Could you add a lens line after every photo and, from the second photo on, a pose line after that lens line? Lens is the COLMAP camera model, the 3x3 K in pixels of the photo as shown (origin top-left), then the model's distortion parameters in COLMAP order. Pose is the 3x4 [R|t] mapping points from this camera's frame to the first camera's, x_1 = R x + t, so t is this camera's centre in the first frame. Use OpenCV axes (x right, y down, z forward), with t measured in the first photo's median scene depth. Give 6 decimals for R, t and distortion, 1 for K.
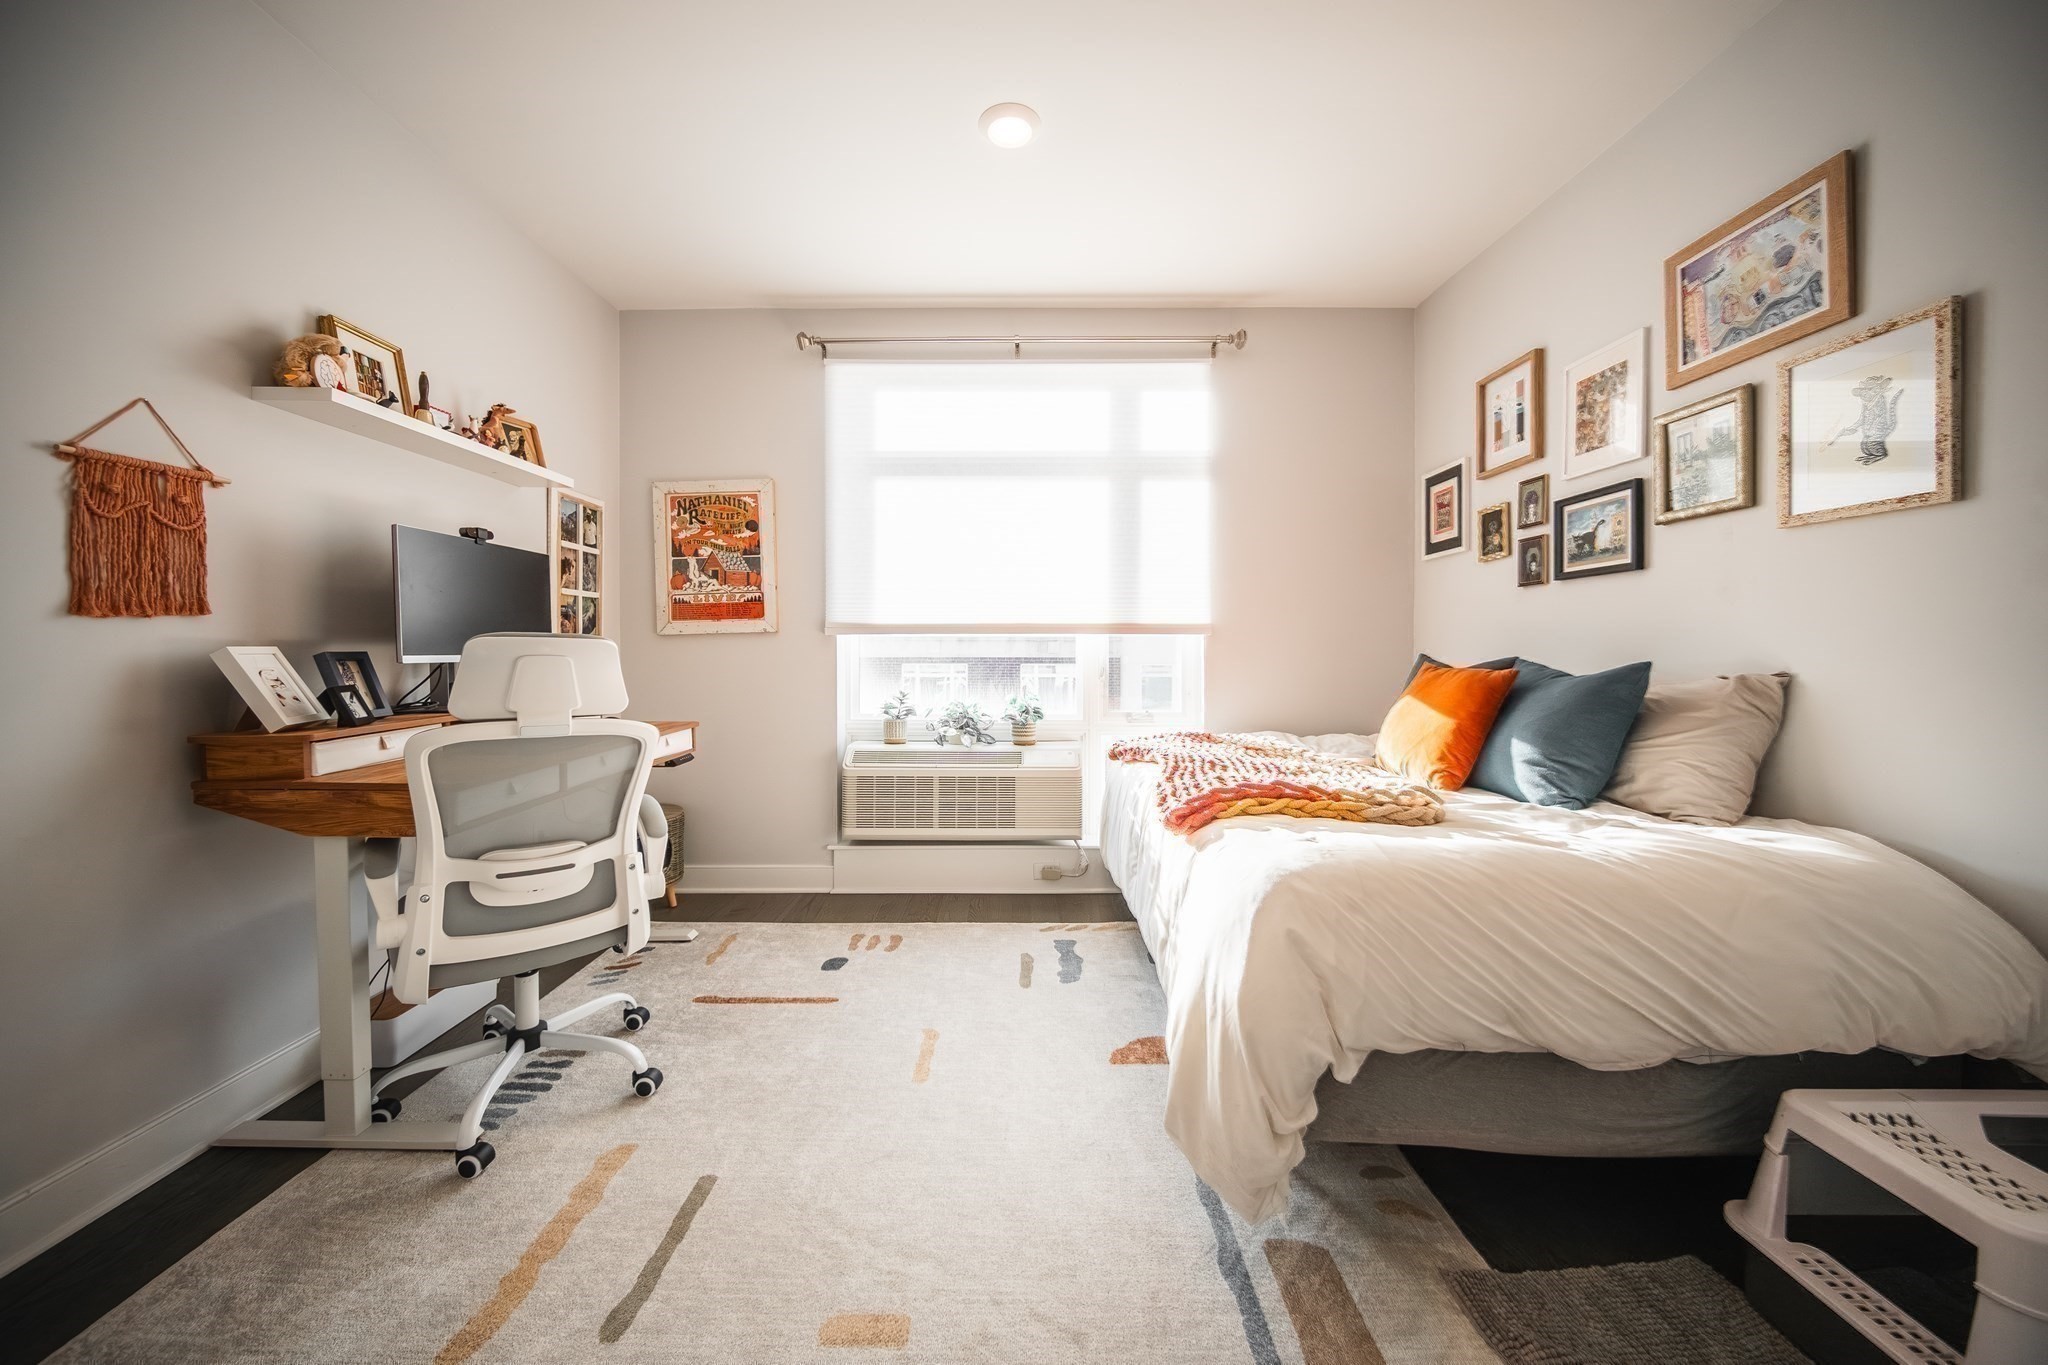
lens RADIAL K [[698.6, 0, 1023.1], [0, 698.6, 646.1], [0, 0, 1]] dist [-0.000896, -0.000074]
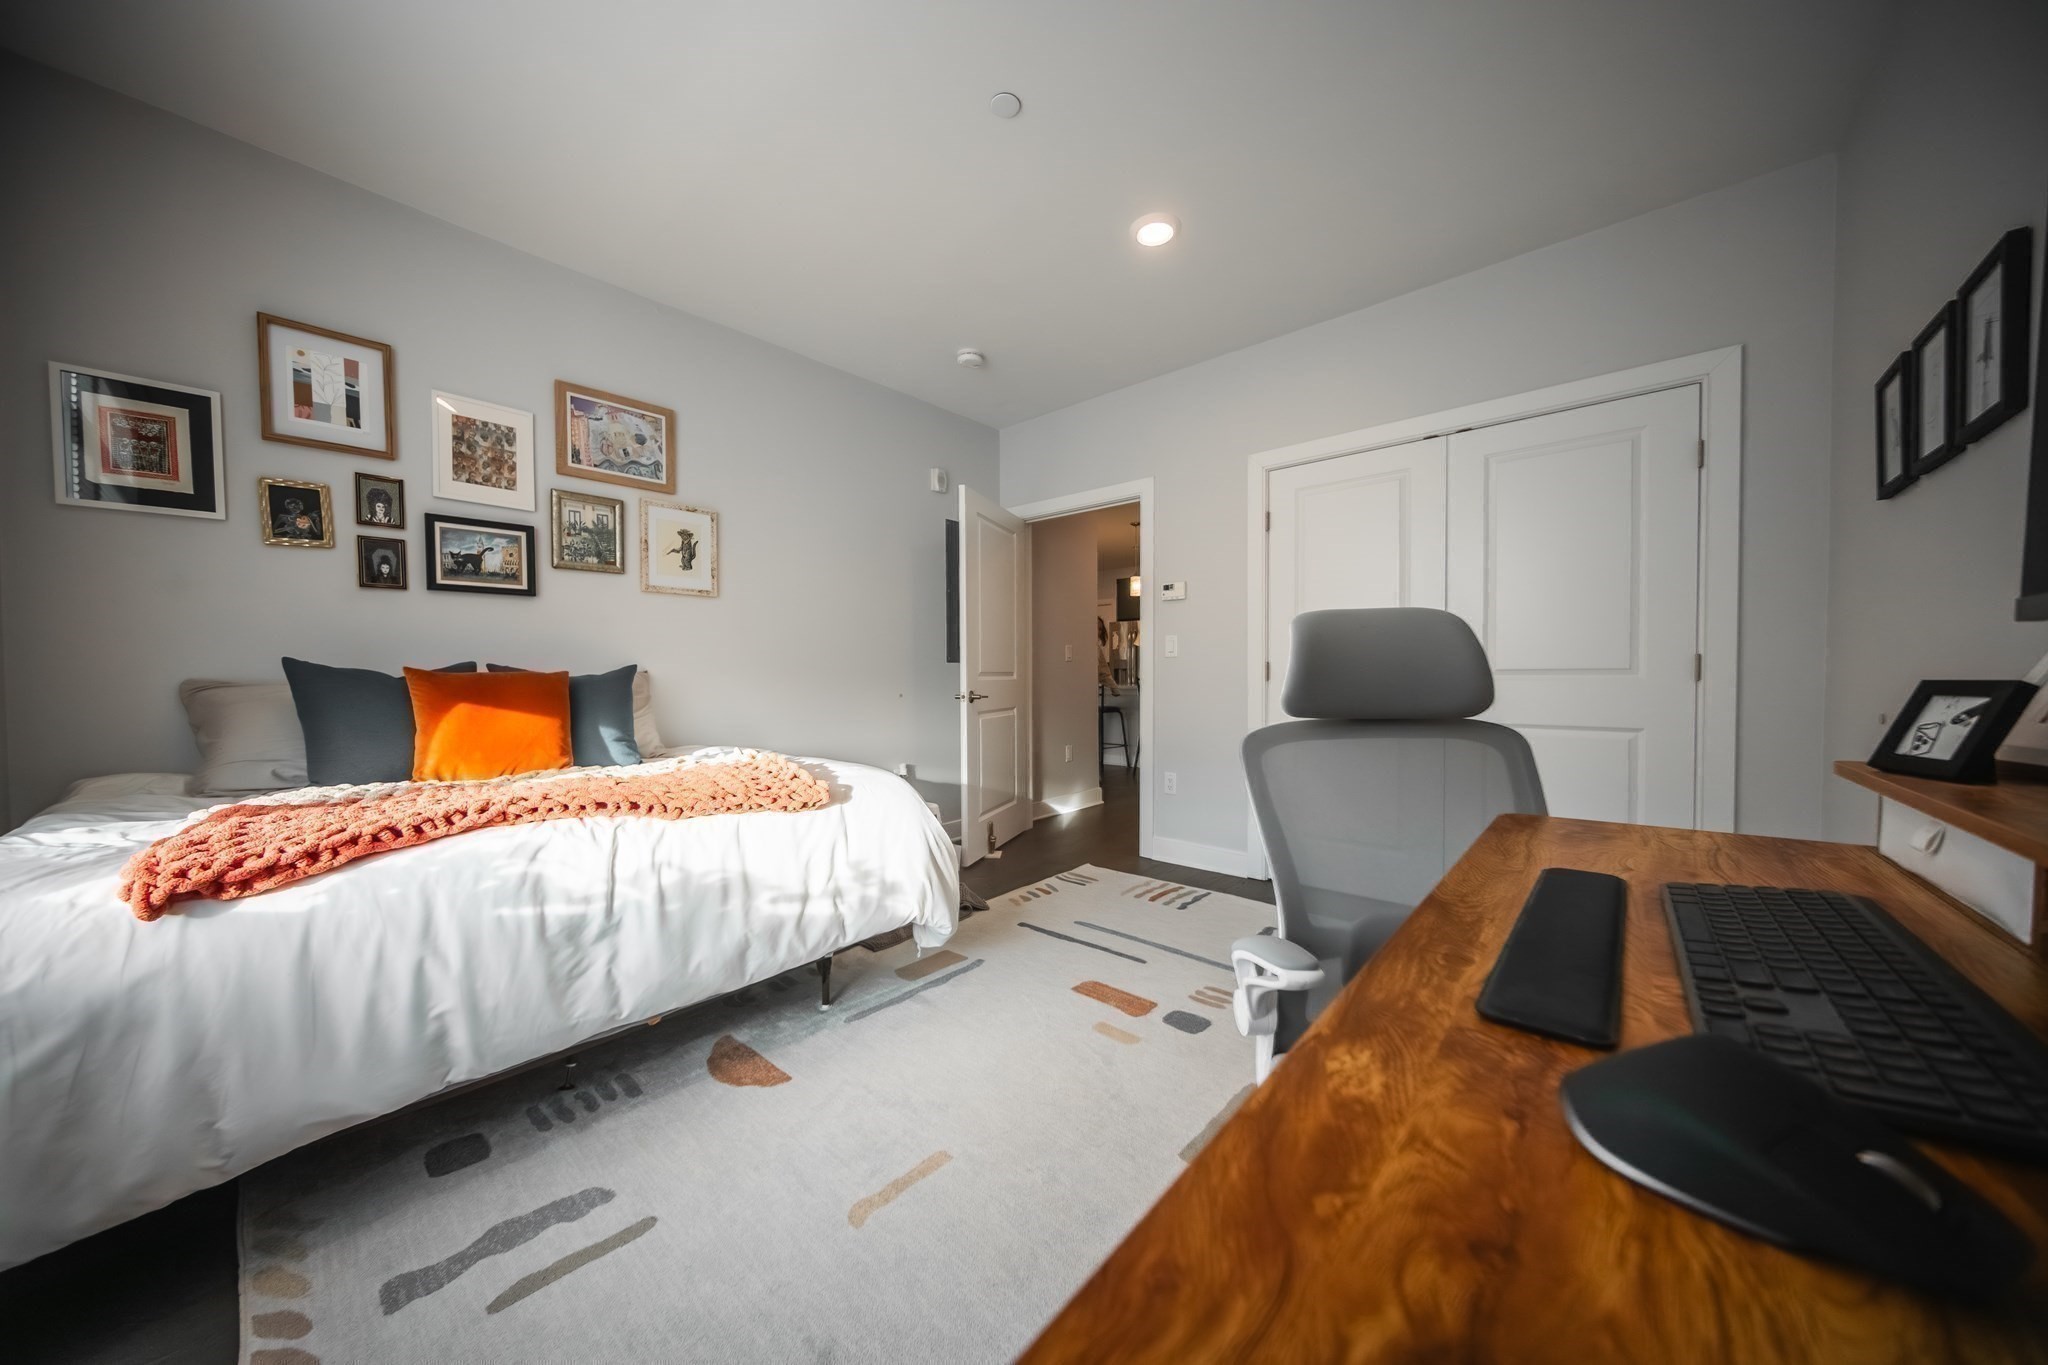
lens RADIAL K [[684.0, 0, 1024.8], [0, 684.0, 676.9], [0, 0, 1]] dist [0.000012, -0.000158]
pose [[-0.744198, 0.000911, 0.667959, -0.531135], [0.003342, 0.999992, 0.002360, 0.033902], [-0.667951, 0.003988, -0.744194, 1.066033]]
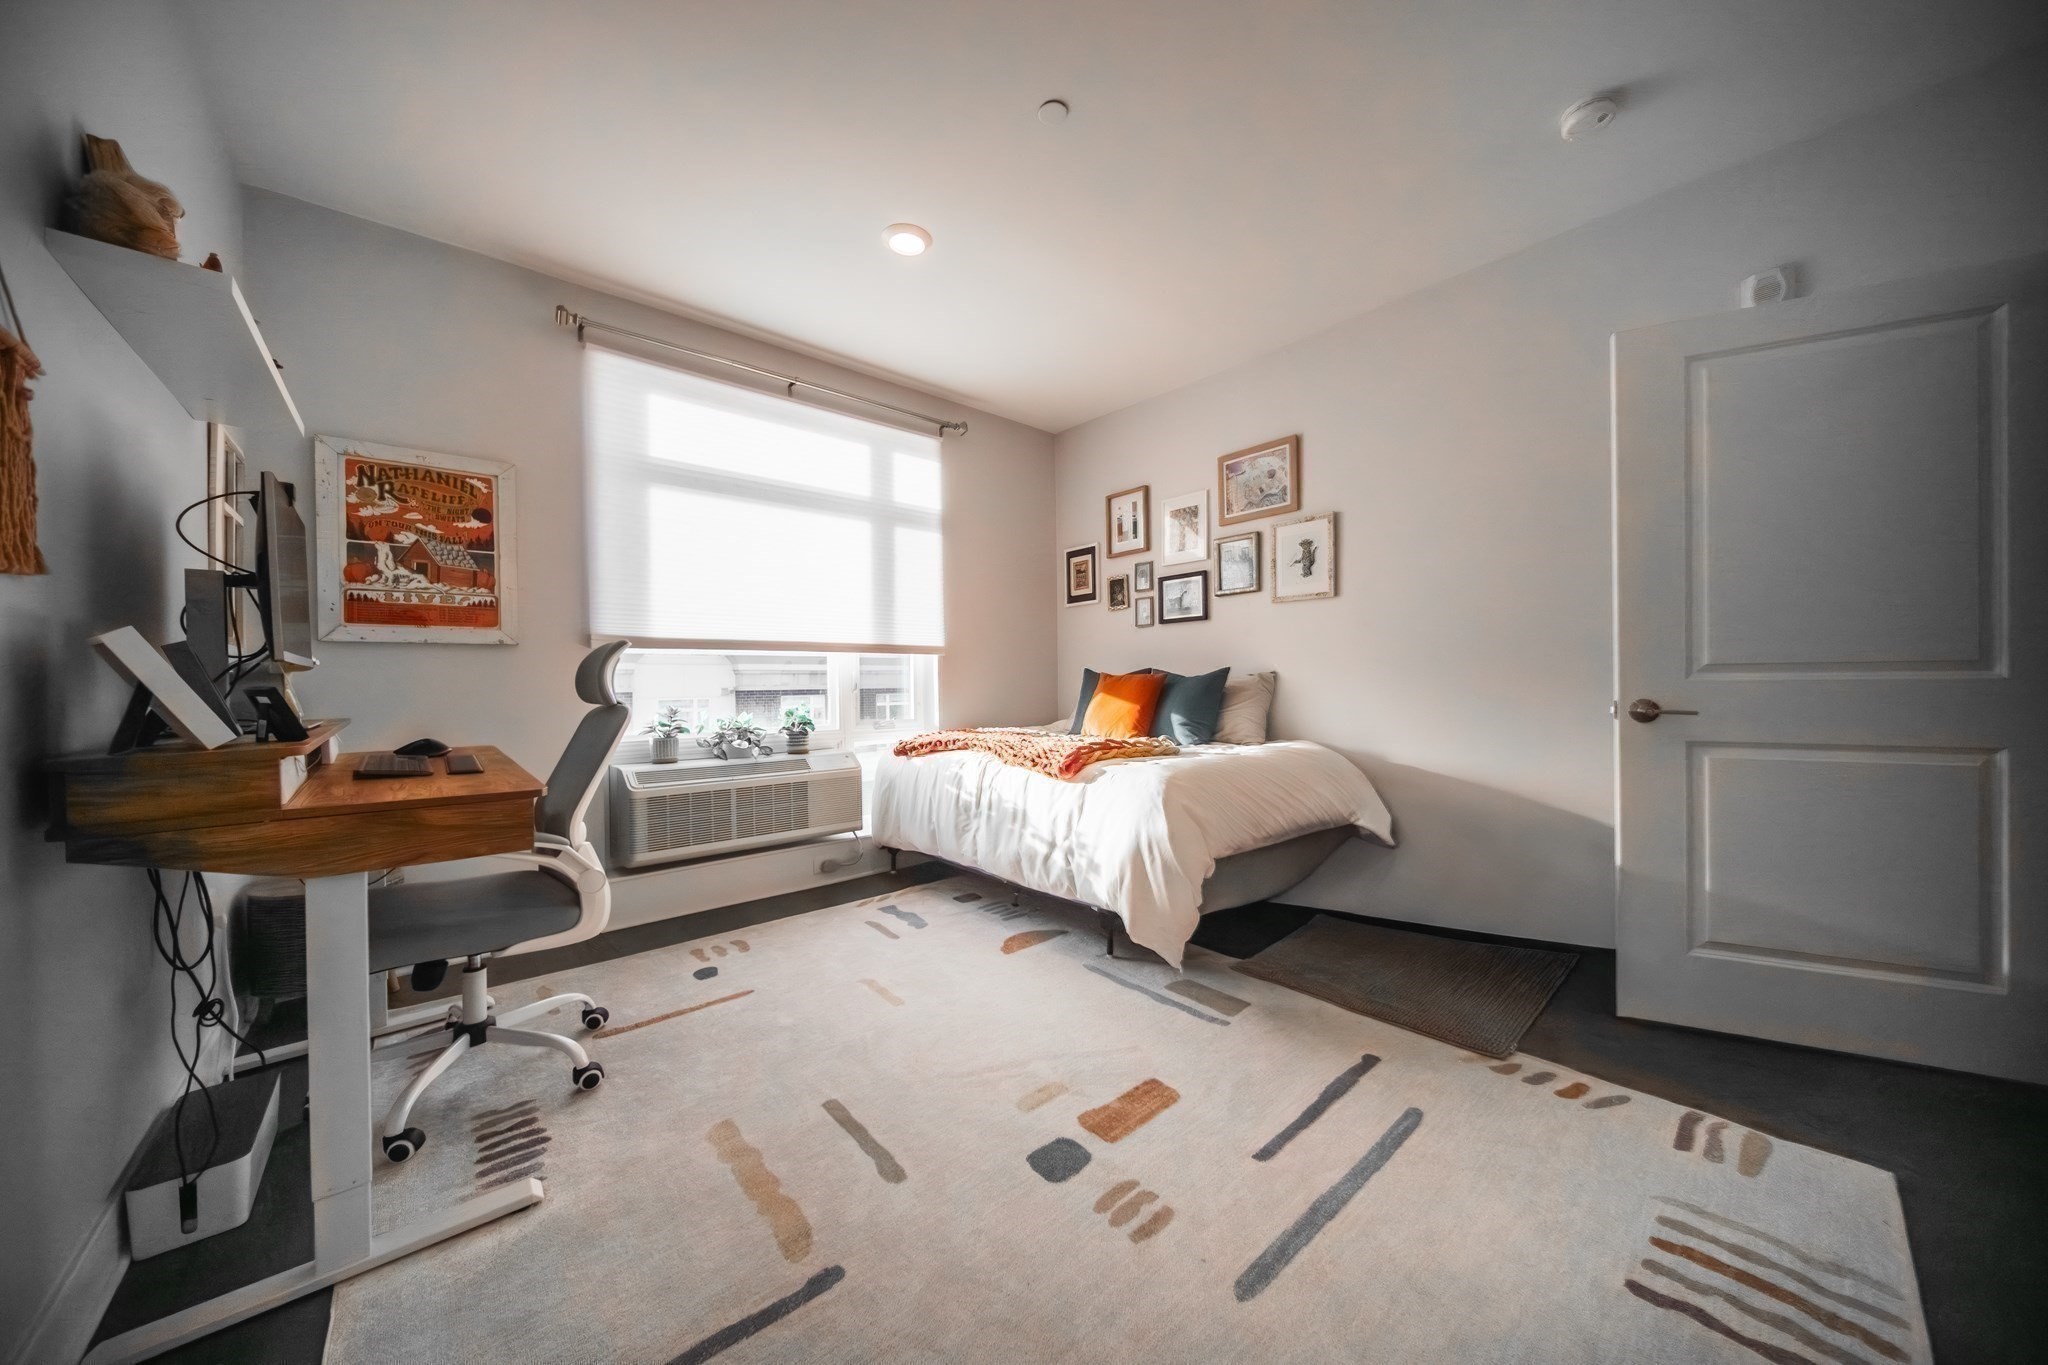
lens RADIAL K [[684.0, 0, 1024.8], [0, 684.0, 676.9], [0, 0, 1]] dist [0.000012, -0.000158]
pose [[0.754783, -0.003631, 0.655965, -0.534083], [0.008485, 0.999955, -0.004229, 0.036529], [-0.655920, 0.008758, 0.754779, -0.041408]]
